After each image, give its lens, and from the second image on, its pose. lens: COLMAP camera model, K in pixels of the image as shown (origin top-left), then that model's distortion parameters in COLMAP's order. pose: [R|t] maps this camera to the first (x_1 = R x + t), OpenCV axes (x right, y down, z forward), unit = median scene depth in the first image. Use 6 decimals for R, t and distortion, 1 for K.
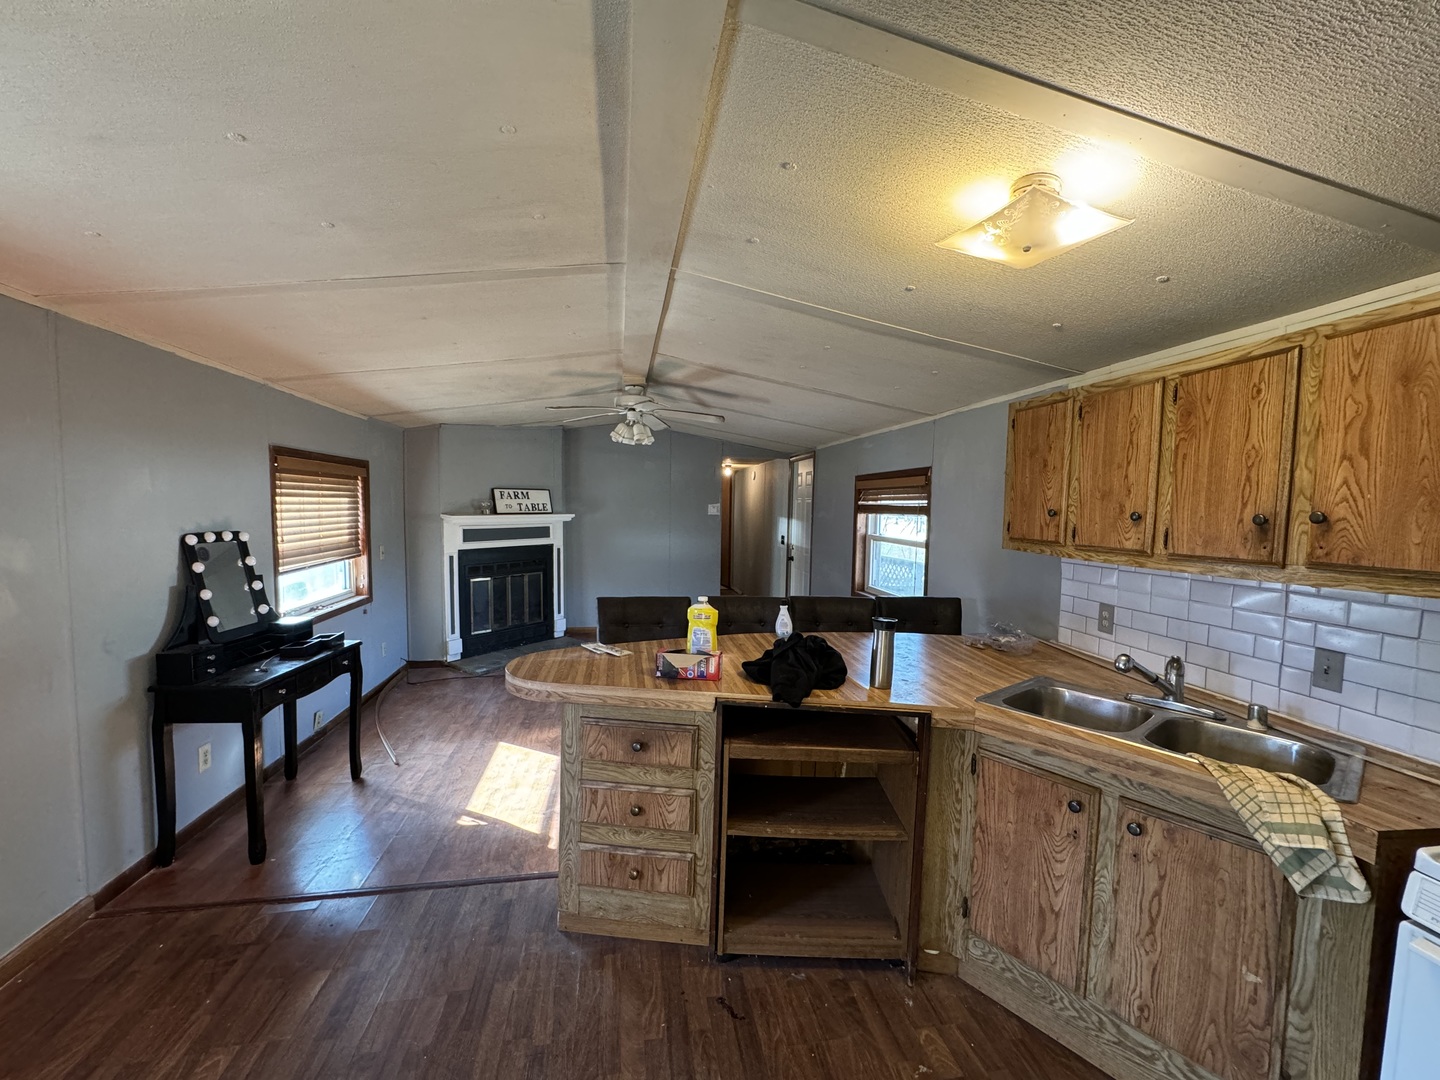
lens RADIAL K [[574.0, 0, 725.3], [0, 574.0, 541.3], [0, 0, 1]] dist [-0.003683, 0.000169]
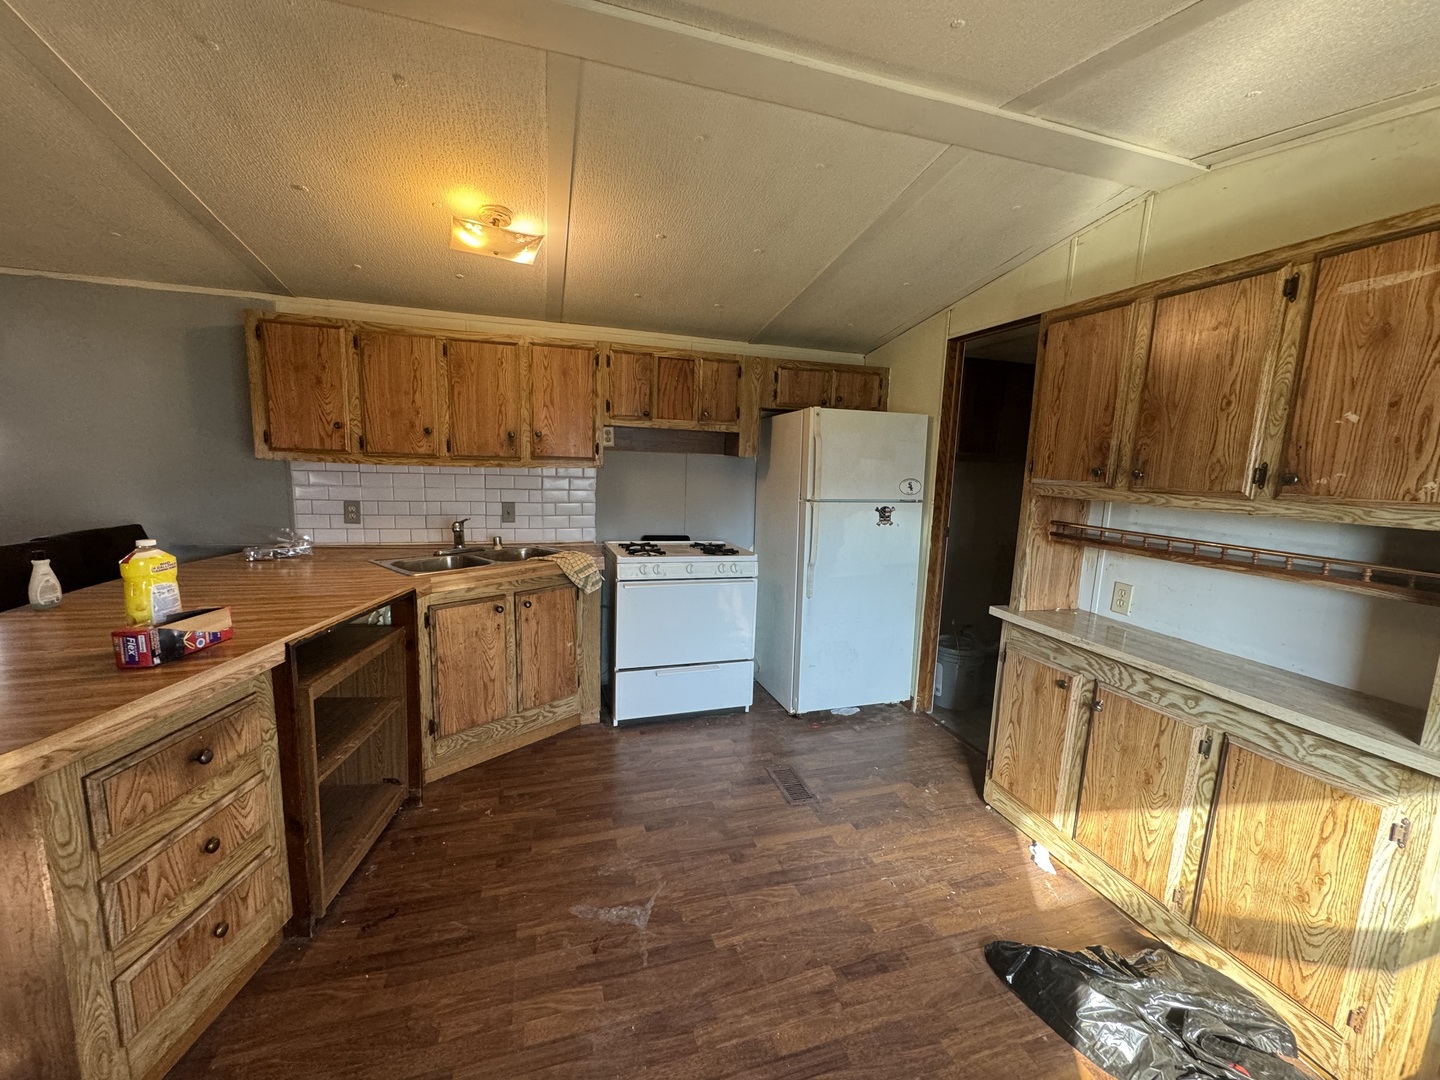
lens RADIAL K [[574.0, 0, 724.1], [0, 574.0, 542.1], [0, 0, 1]] dist [-0.003683, 0.000169]
pose [[-0.133821, -0.170876, 0.976163, -0.856071], [0.020240, 0.984346, 0.175083, -0.004566], [-0.990799, 0.043188, -0.128268, 0.453163]]
